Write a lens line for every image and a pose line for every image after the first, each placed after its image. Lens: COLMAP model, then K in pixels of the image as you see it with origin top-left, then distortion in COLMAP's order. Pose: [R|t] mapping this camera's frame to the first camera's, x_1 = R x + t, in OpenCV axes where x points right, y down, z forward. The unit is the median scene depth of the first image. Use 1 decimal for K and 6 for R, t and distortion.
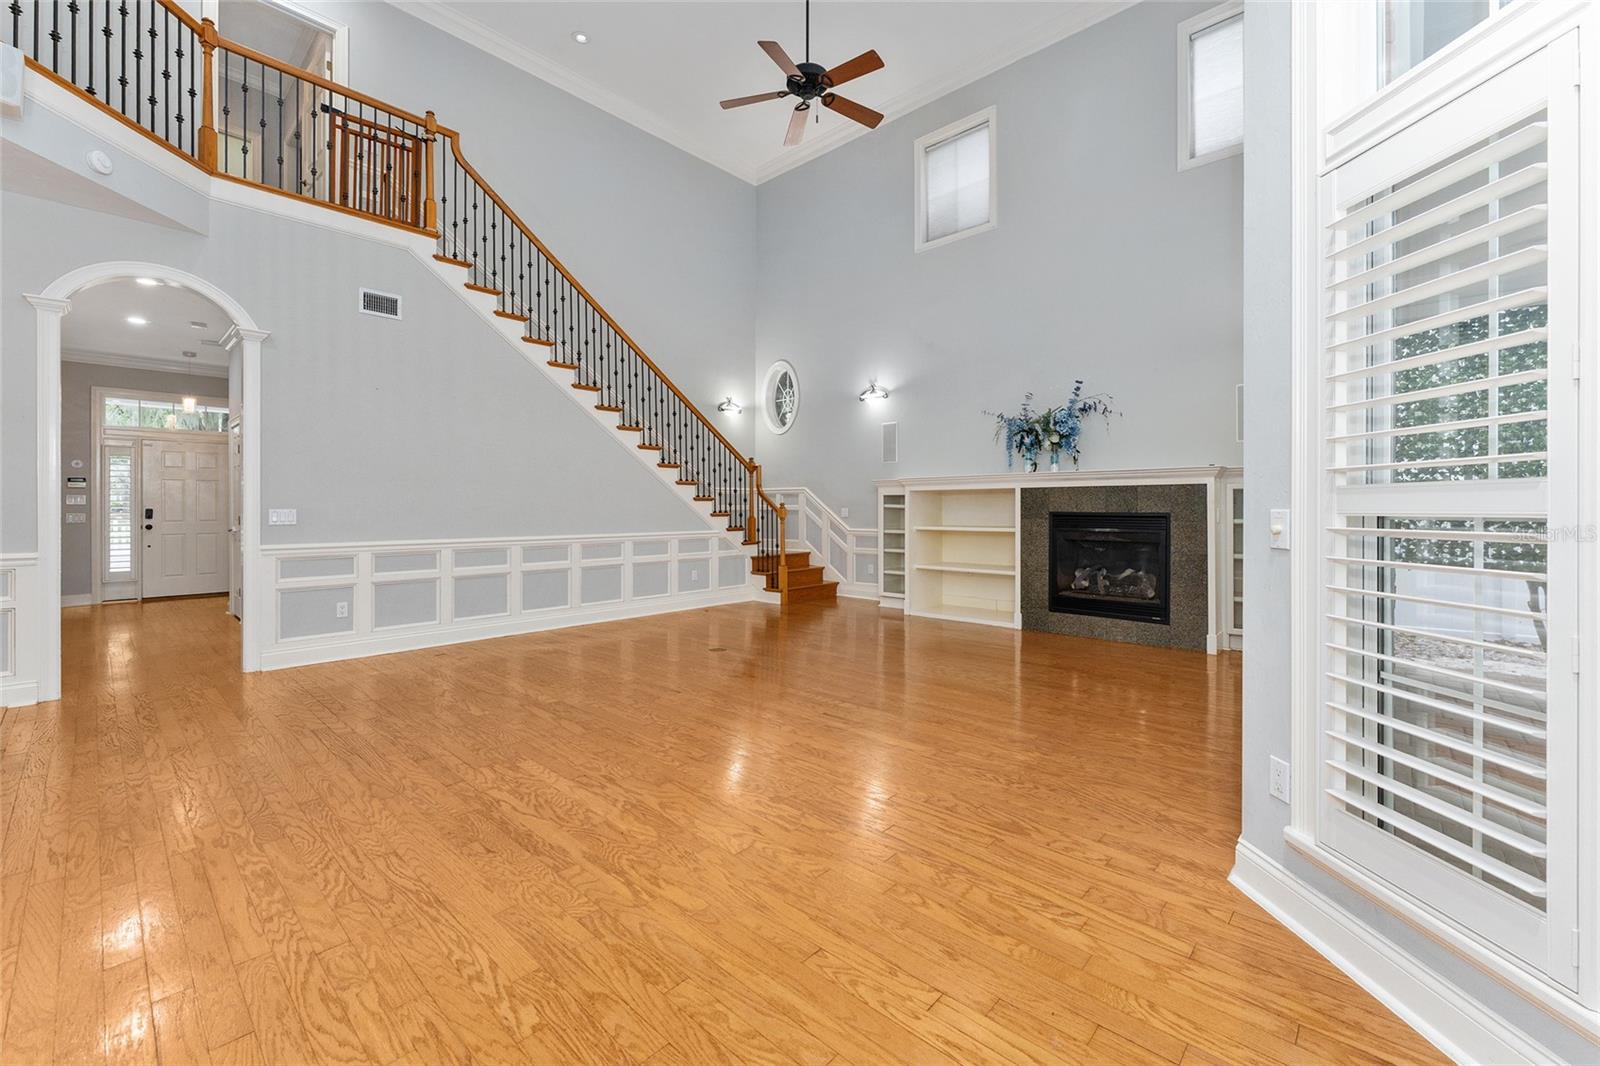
lens RADIAL K [[649.5, 0, 790.7], [0, 649.5, 521.5], [0, 0, 1]] dist [-0.000169, 0.000208]
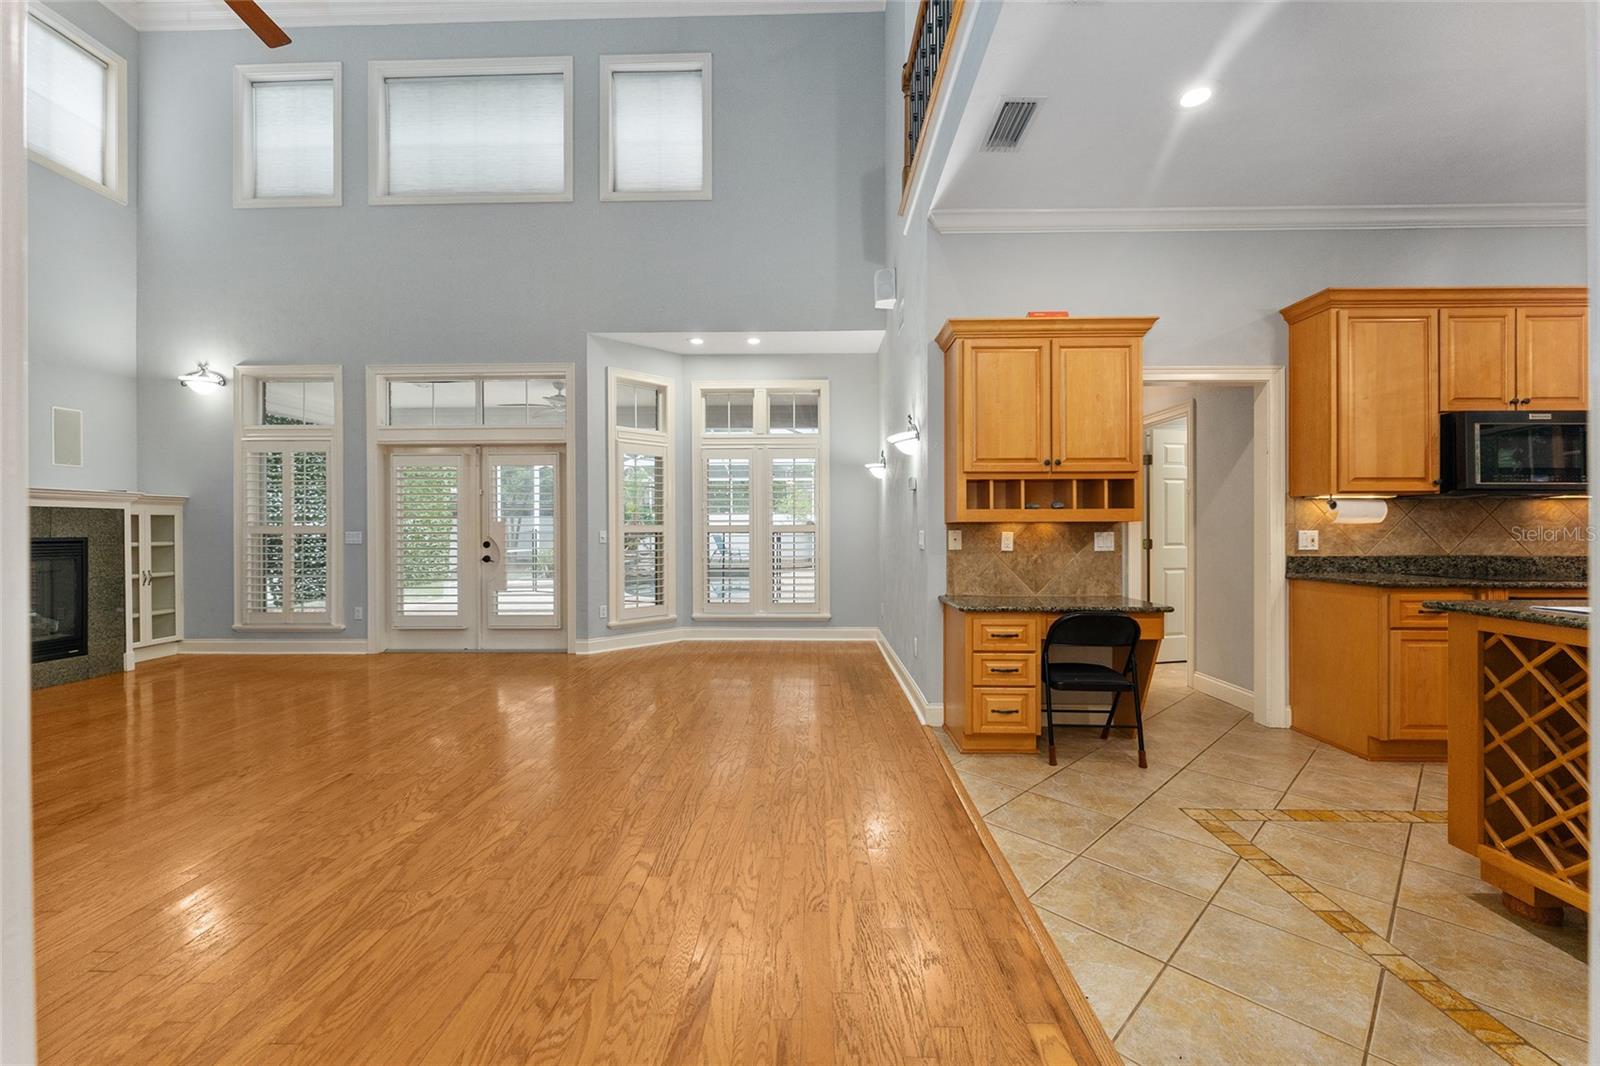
lens RADIAL K [[639.9, 0, 797.7], [0, 639.9, 531.8], [0, 0, 1]] dist [-0.001538, -0.000063]
pose [[-0.662407, -0.000247, 0.749144, -0.781288], [0.020048, 0.999636, 0.018056, -0.017068], [-0.748876, 0.026979, -0.662161, 0.792331]]
